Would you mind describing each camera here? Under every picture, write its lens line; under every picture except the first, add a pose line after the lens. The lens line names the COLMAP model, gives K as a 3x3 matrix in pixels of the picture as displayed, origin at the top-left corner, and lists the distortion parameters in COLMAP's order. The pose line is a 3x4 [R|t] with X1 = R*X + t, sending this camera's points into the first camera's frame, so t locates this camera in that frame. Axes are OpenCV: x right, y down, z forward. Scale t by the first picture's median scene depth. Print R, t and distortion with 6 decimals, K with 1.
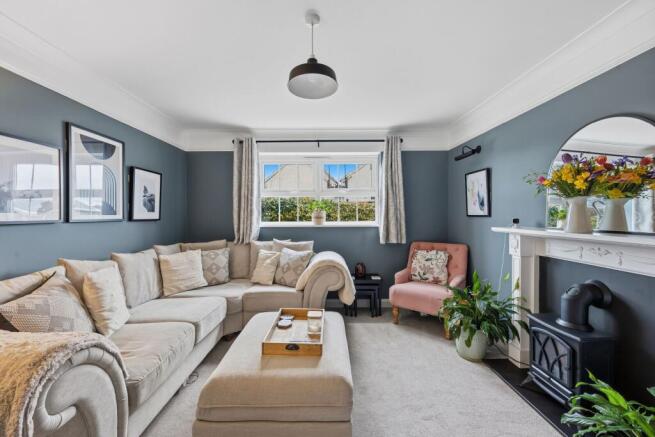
lens RADIAL K [[264.2, 0, 327.5], [0, 264.2, 218.5], [0, 0, 1]] dist [0.000032, 0.000130]
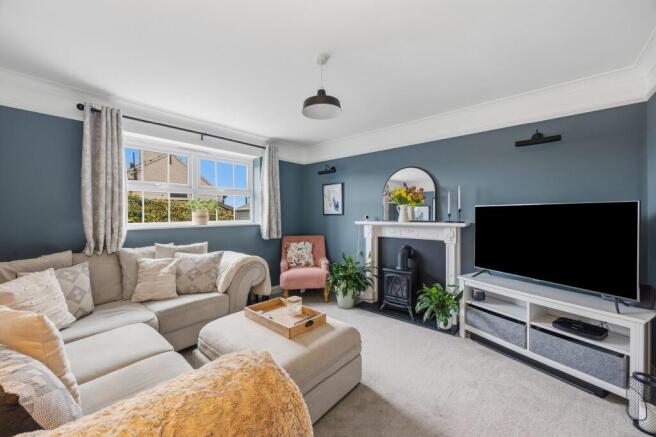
lens RADIAL K [[264.6, 0, 328.0], [0, 264.6, 218.5], [0, 0, 1]] dist [0.000032, 0.000130]
pose [[0.638475, -0.013304, 0.769528, -0.516973], [0.013891, 0.999887, 0.005761, 0.003199], [-0.769517, 0.007011, 0.638587, 0.082610]]
